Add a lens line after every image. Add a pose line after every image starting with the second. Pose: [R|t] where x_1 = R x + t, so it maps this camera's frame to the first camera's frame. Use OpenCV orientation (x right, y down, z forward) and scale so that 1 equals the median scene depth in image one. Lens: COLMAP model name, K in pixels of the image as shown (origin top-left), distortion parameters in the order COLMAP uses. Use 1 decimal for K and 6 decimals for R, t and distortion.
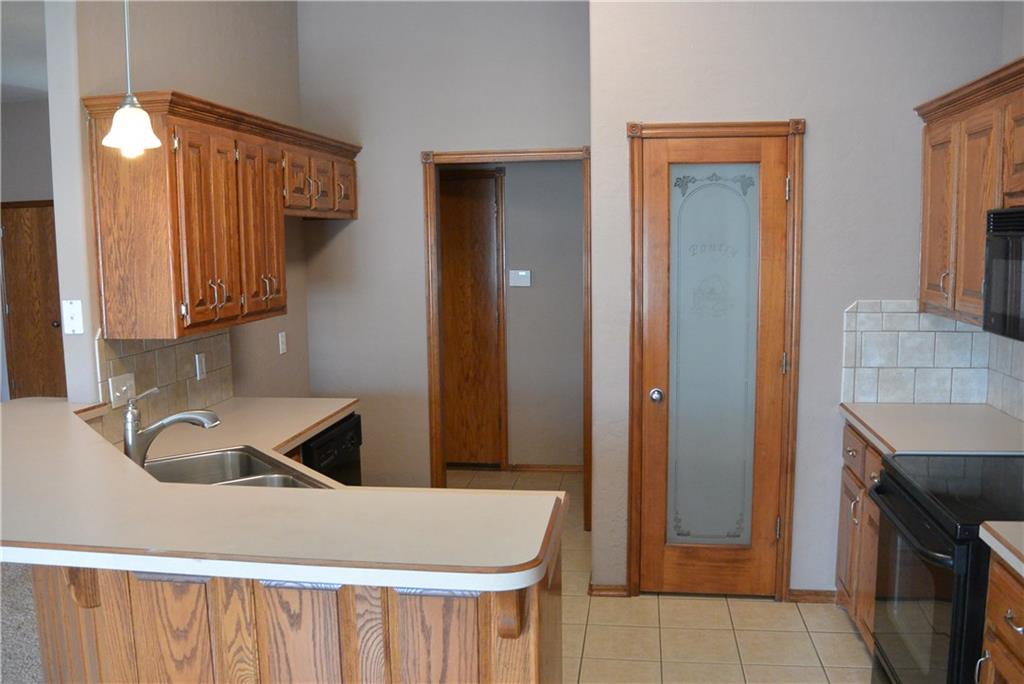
lens RADIAL K [[875.3, 0, 511.8], [0, 875.3, 344.7], [0, 0, 1]] dist [-0.129134, 0.032965]
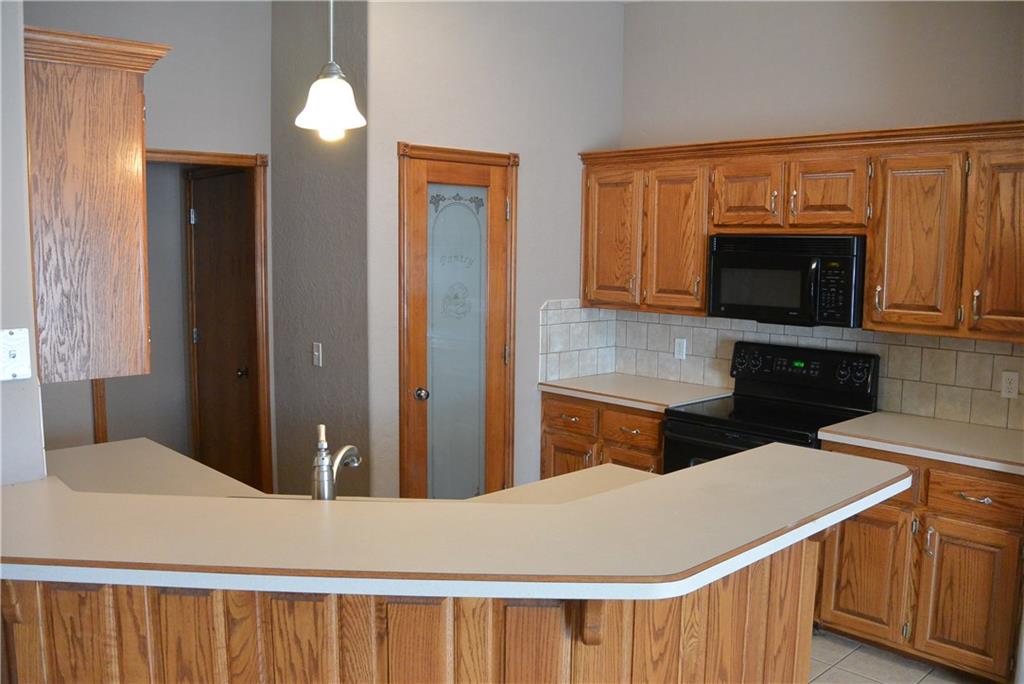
lens RADIAL K [[875.3, 0, 510.6], [0, 875.3, 343.9], [0, 0, 1]] dist [-0.129134, 0.032965]
pose [[0.626091, -0.064936, 0.777042, -0.647496], [0.072883, 0.997037, 0.024596, -0.023796], [-0.776337, 0.041234, 0.628968, 0.235002]]
